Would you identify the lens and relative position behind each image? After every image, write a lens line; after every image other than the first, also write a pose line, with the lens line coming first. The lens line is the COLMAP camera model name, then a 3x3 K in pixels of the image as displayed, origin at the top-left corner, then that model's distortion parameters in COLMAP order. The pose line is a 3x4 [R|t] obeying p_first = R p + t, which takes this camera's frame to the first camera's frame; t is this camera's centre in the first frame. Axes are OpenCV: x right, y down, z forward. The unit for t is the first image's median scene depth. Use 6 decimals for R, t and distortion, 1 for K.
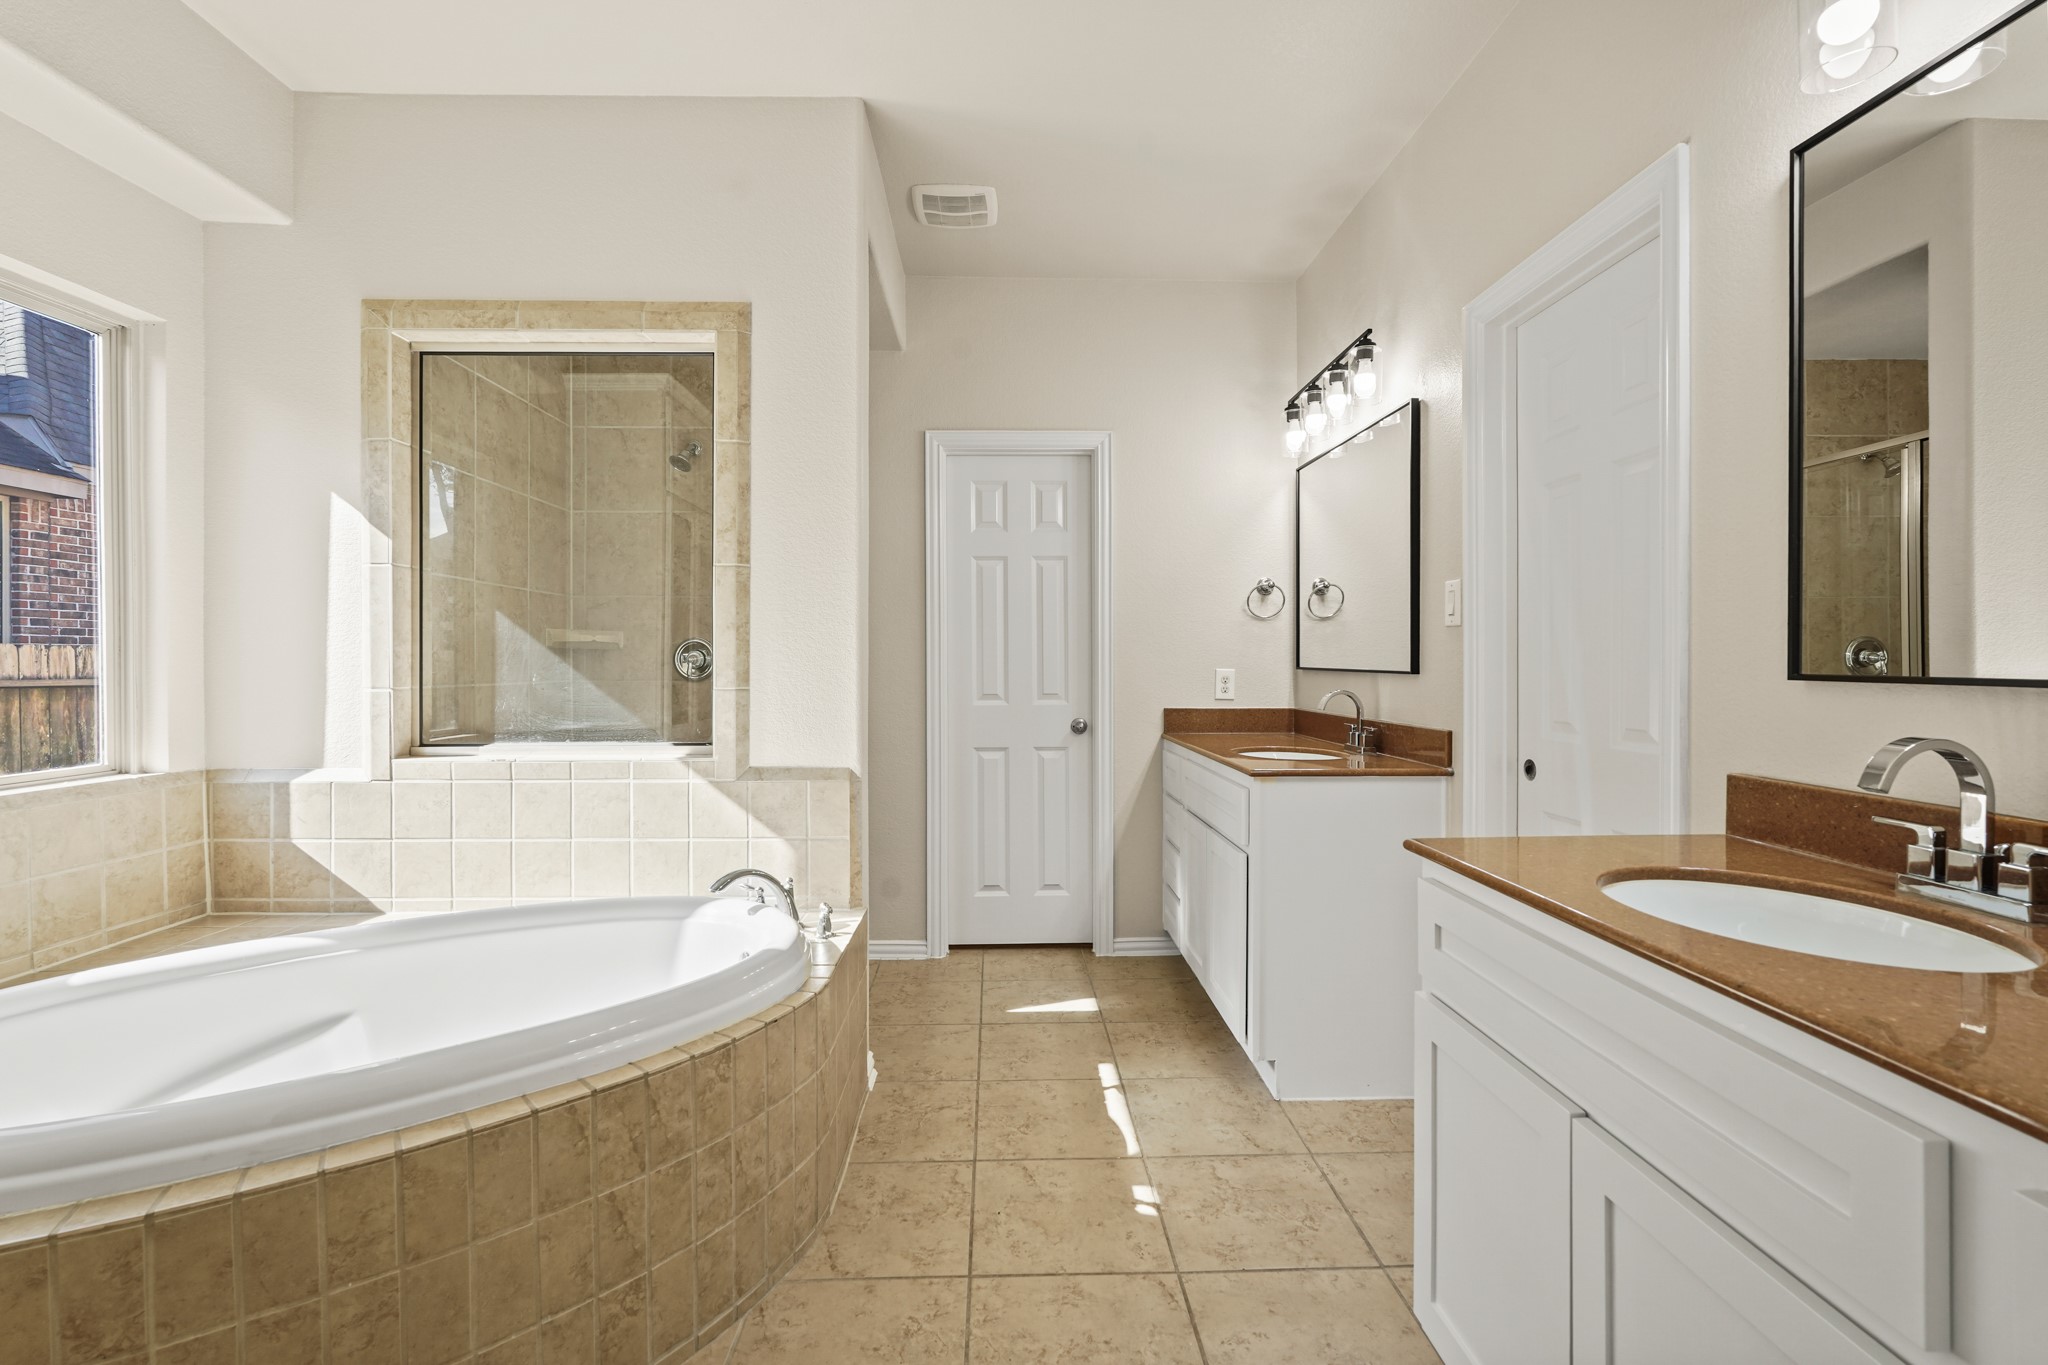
lens RADIAL K [[886.9, 0, 1018.3], [0, 886.9, 665.7], [0, 0, 1]] dist [-0.011196, 0.003820]
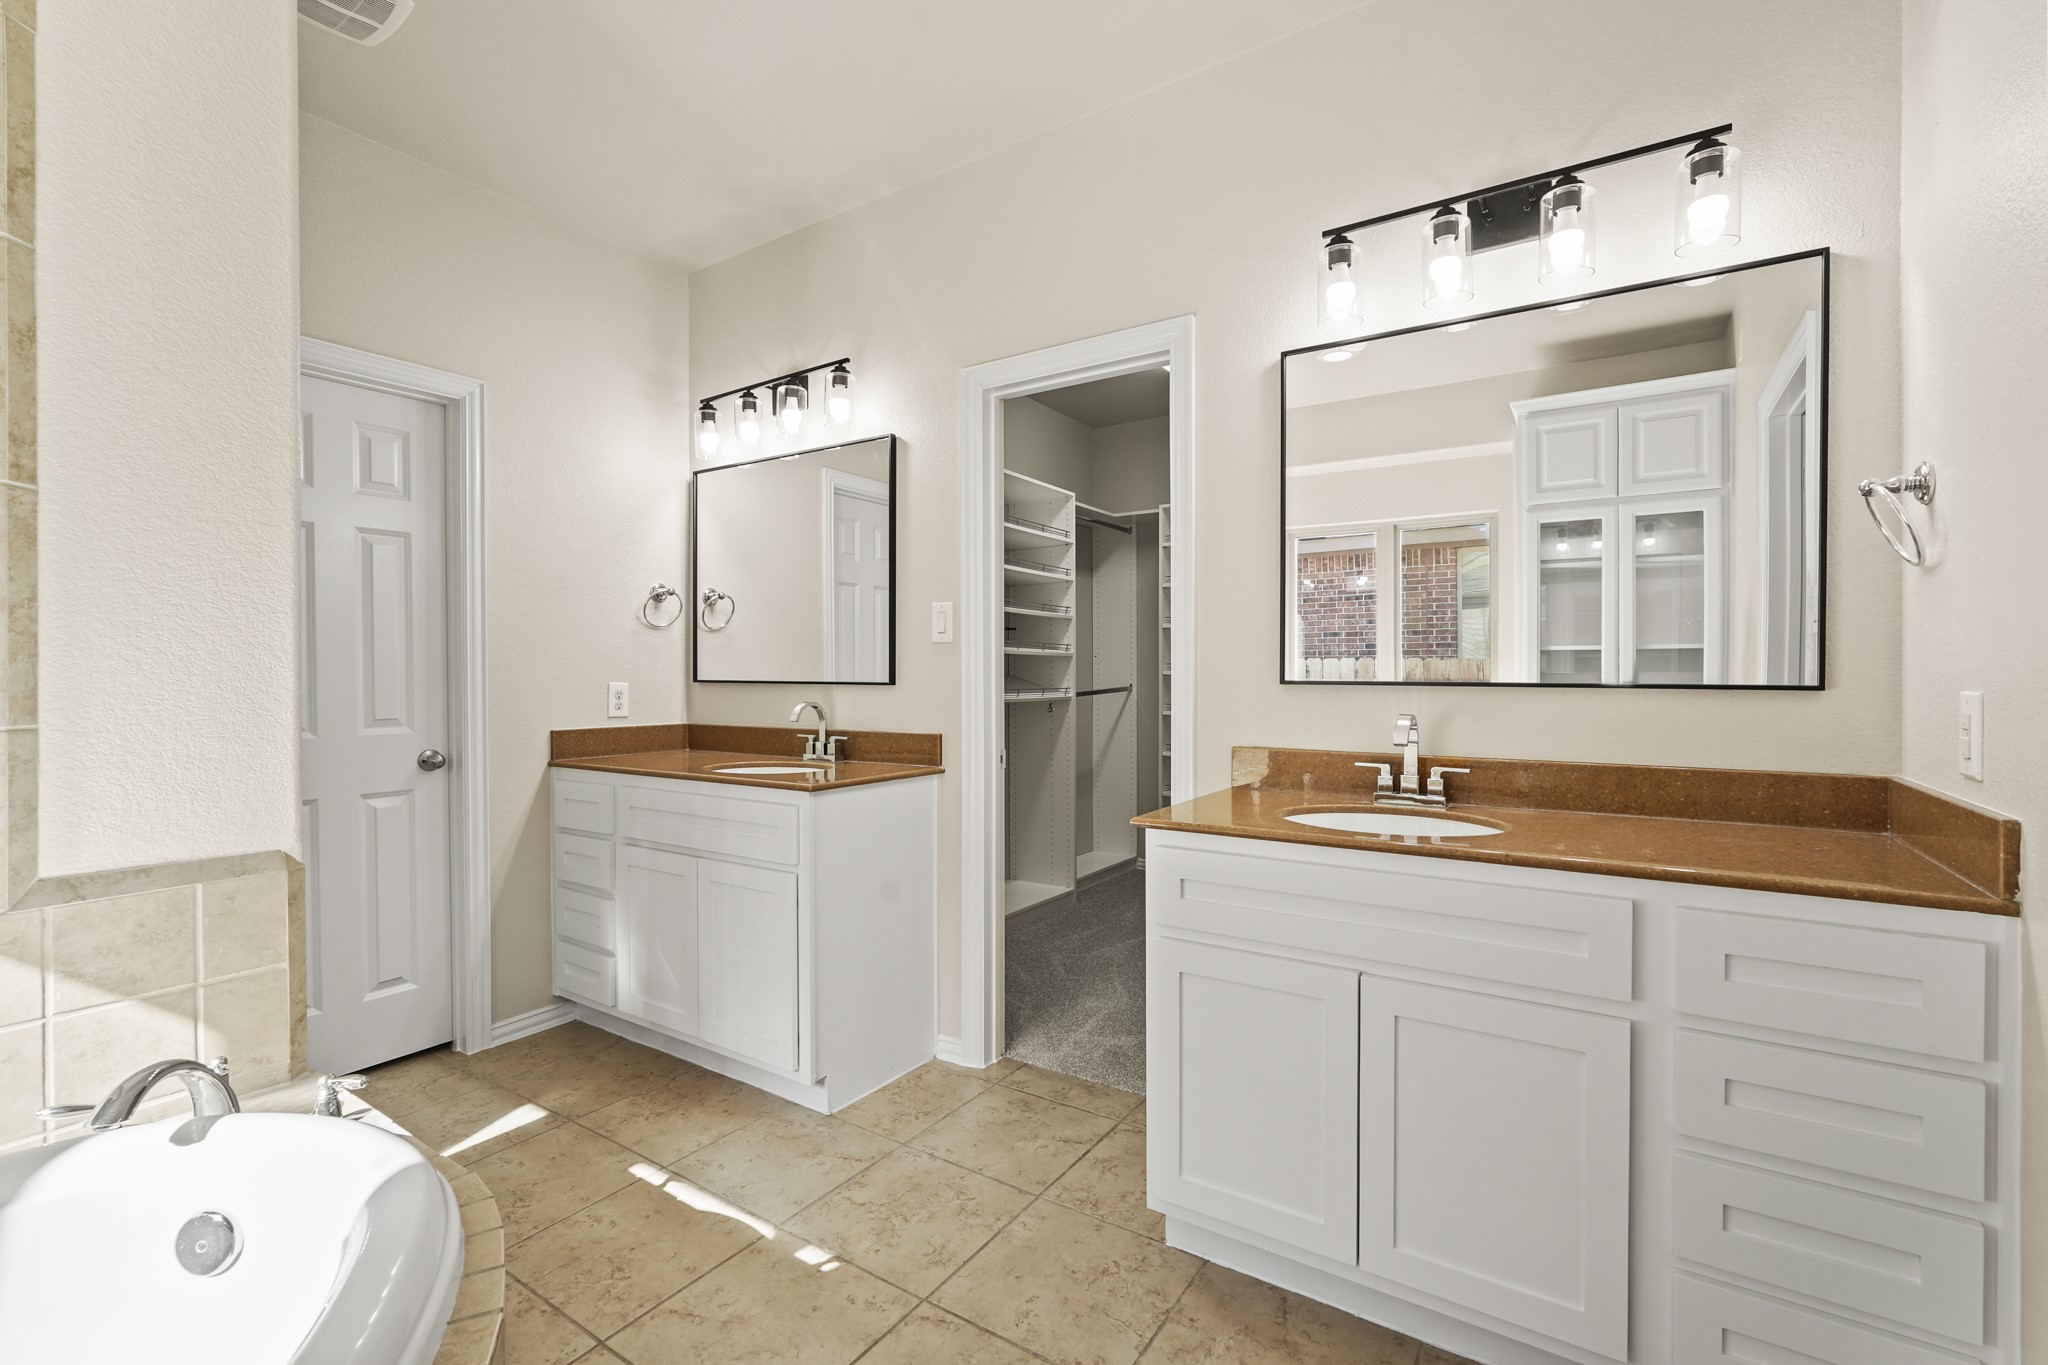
lens RADIAL K [[886.9, 0, 1017.4], [0, 886.9, 682.5], [0, 0, 1]] dist [-0.011196, 0.003820]
pose [[0.591065, -0.008973, 0.806574, -0.334396], [0.005924, 0.999959, 0.006784, -0.000196], [-0.806602, 0.000768, 0.591094, 0.211499]]
